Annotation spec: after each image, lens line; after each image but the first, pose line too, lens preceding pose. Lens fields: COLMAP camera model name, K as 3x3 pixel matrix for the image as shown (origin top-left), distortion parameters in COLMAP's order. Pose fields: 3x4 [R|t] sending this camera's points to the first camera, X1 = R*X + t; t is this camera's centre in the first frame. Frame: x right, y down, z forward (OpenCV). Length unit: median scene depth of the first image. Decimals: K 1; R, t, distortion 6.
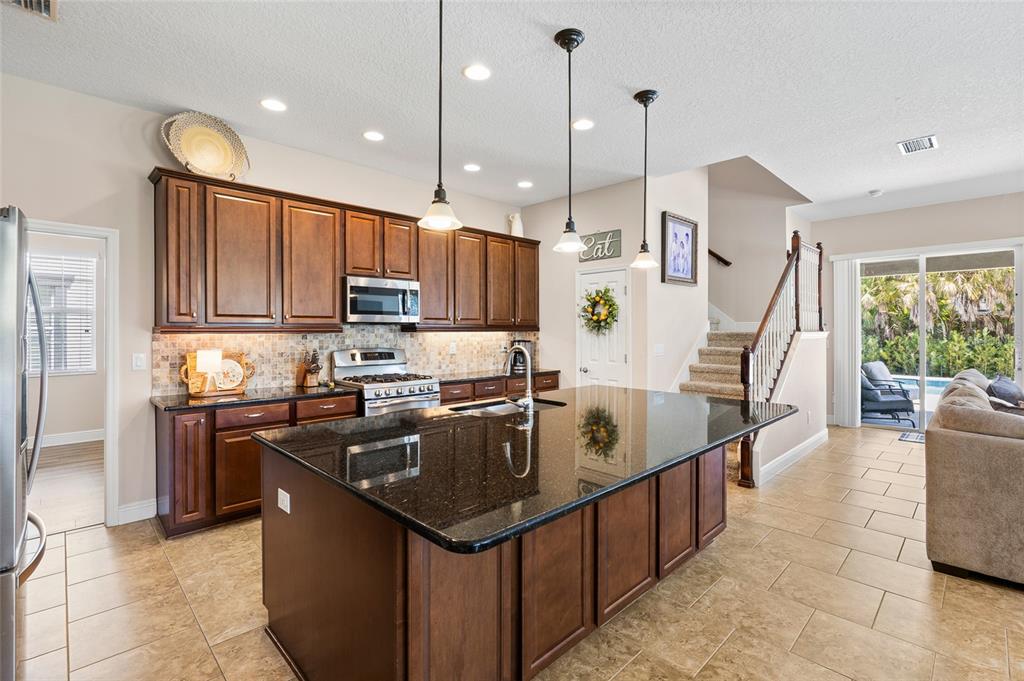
lens RADIAL K [[465.2, 0, 513.6], [0, 465.2, 329.6], [0, 0, 1]] dist [-0.004766, 0.001206]
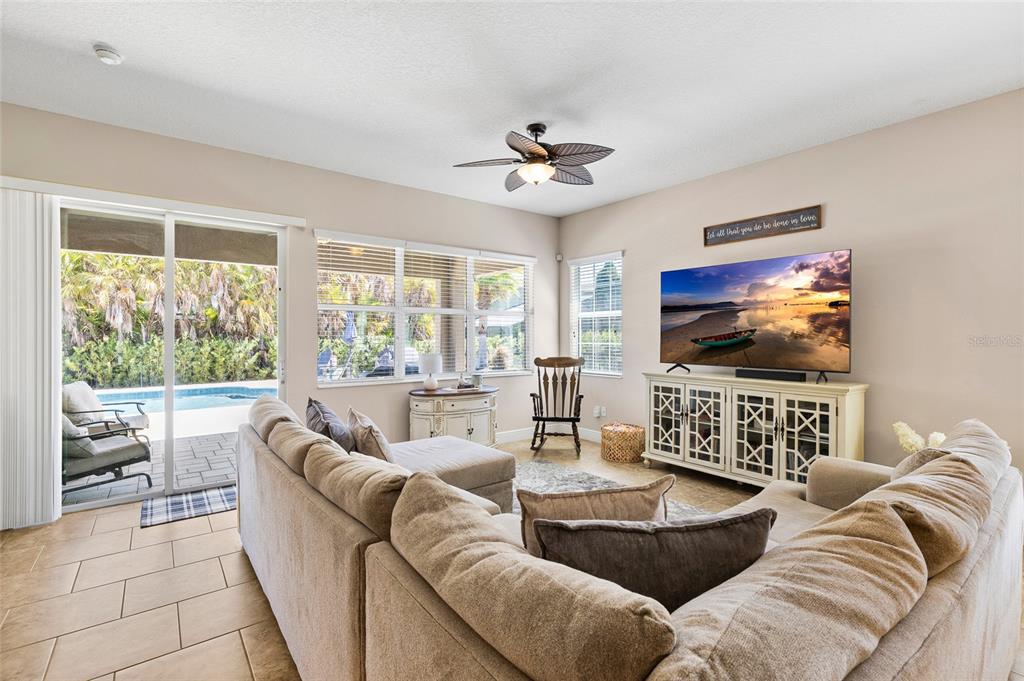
lens RADIAL K [[465.2, 0, 507.5], [0, 465.2, 336.3], [0, 0, 1]] dist [-0.004766, 0.001206]
pose [[0.124939, -0.003405, 0.992159, 0.361571], [-0.003403, 0.999987, 0.003861, 0.000486], [-0.992159, -0.003859, 0.124926, 0.541316]]
